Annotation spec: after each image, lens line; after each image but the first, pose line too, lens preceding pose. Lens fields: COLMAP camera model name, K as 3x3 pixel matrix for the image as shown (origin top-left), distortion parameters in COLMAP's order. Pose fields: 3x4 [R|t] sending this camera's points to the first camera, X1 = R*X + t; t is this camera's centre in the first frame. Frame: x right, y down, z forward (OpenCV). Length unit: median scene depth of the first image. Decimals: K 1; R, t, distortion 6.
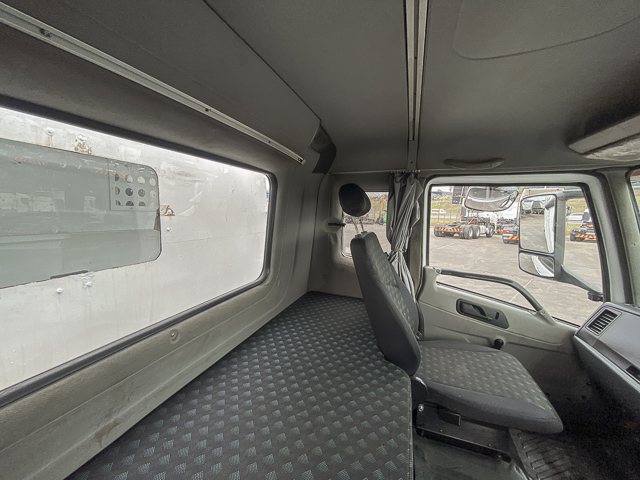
lens RADIAL K [[258.7, 0, 317.4], [0, 258.7, 240.6], [0, 0, 1]] dist [-0.000629, -0.000682]
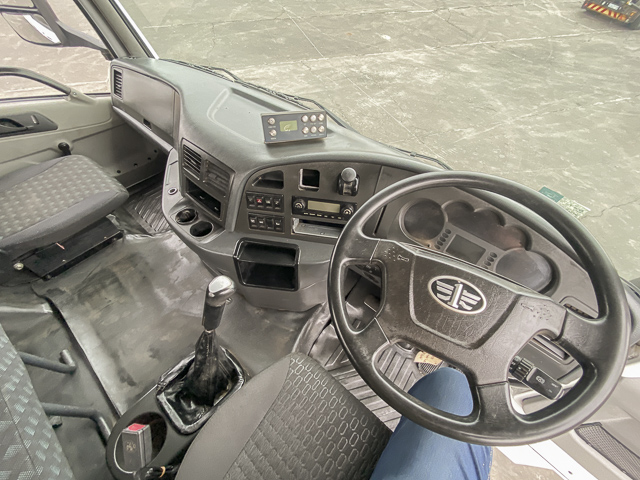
lens RADIAL K [[258.7, 0, 317.4], [0, 258.7, 240.6], [0, 0, 1]] dist [-0.000629, -0.000682]
pose [[0.336774, -0.749619, 0.569784, 0.233010], [0.096943, 0.629521, 0.770912, -0.026862], [-0.936582, -0.204386, 0.284677, -0.211789]]
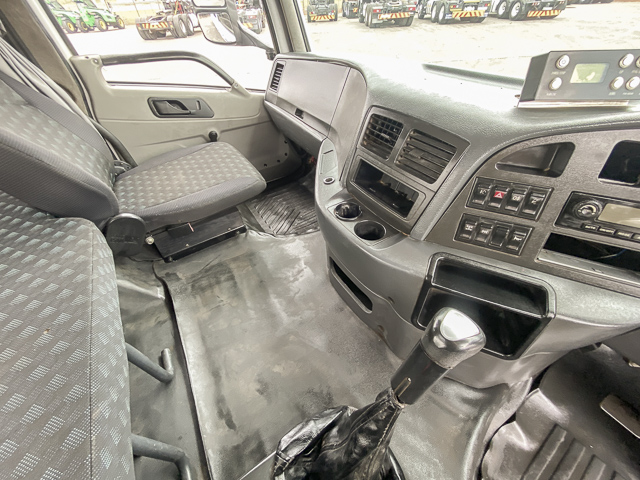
lens RADIAL K [[258.7, 0, 317.4], [0, 258.7, 240.6], [0, 0, 1]] dist [-0.000629, -0.000682]
pose [[0.610090, -0.587448, 0.531690, 0.218802], [0.154588, 0.746401, 0.647293, 0.135782], [-0.777105, -0.312714, 0.546185, 0.073959]]
